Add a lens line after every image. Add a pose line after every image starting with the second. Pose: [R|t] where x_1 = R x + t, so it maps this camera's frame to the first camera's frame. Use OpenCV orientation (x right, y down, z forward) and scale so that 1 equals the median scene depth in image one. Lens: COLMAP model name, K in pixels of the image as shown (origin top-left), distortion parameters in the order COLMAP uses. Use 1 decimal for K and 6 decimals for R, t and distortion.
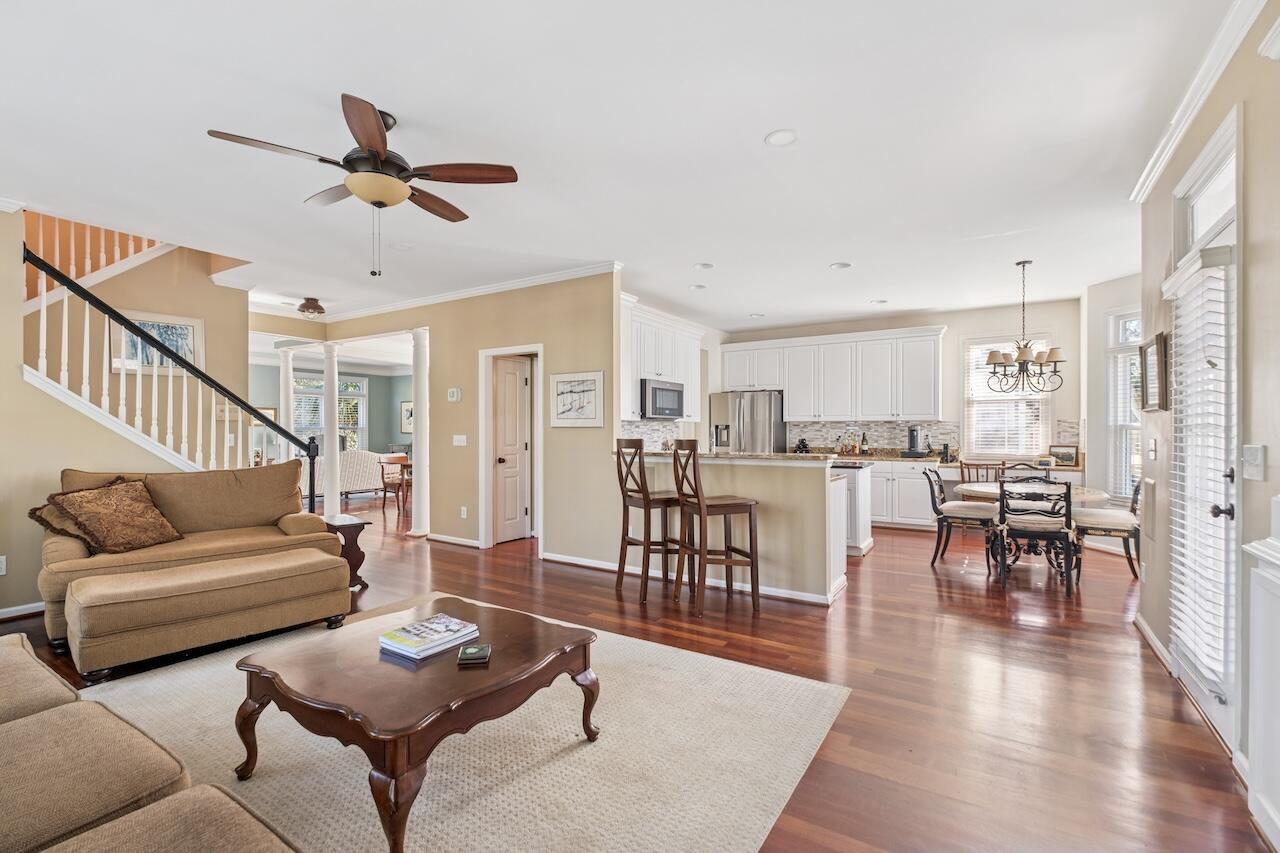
lens RADIAL K [[558.6, 0, 641.6], [0, 558.6, 431.8], [0, 0, 1]] dist [-0.001747, -0.001081]
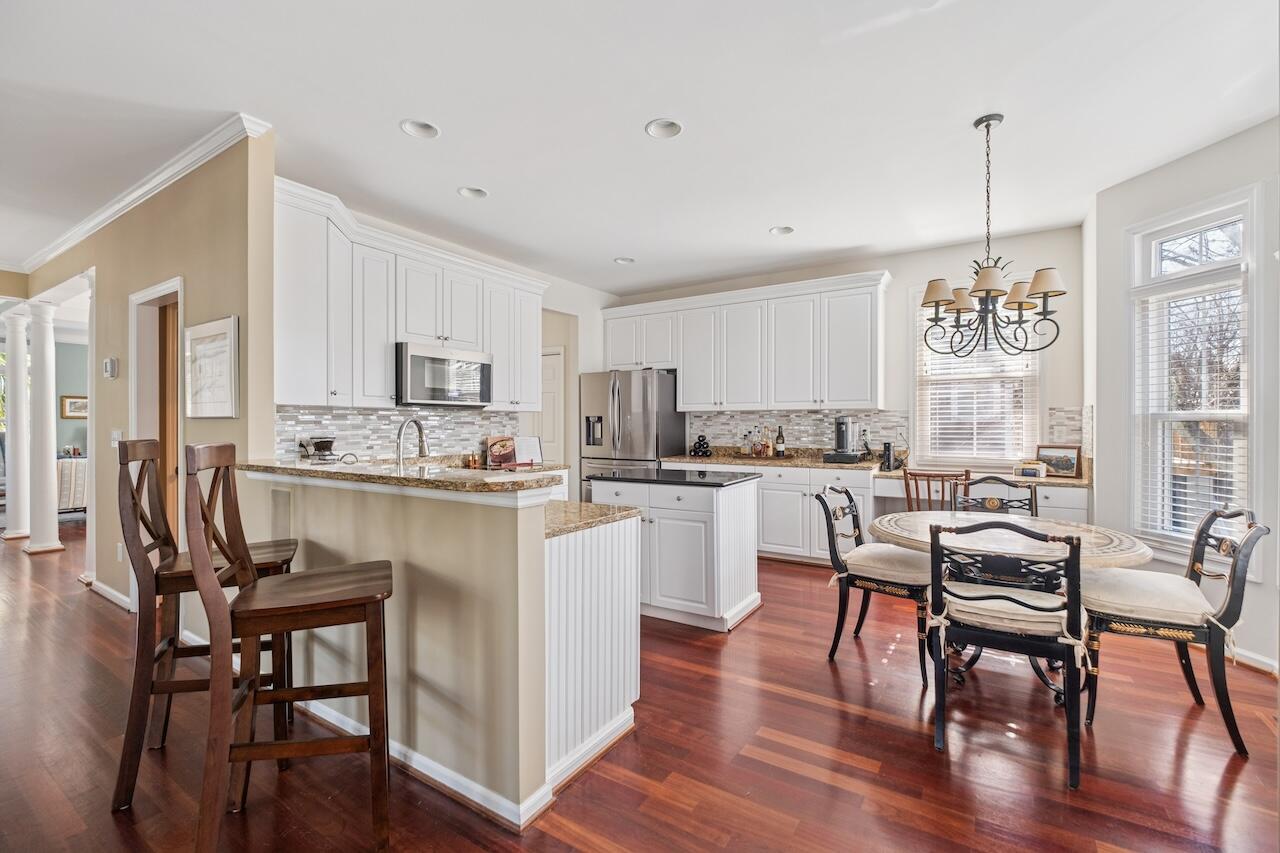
lens RADIAL K [[558.6, 0, 637.7], [0, 558.6, 423.8], [0, 0, 1]] dist [-0.001747, -0.001081]
pose [[0.999983, -0.000416, 0.005783, 0.269483], [0.000434, 0.999995, -0.003031, 0.000135], [-0.005782, 0.003034, 0.999979, 0.362492]]
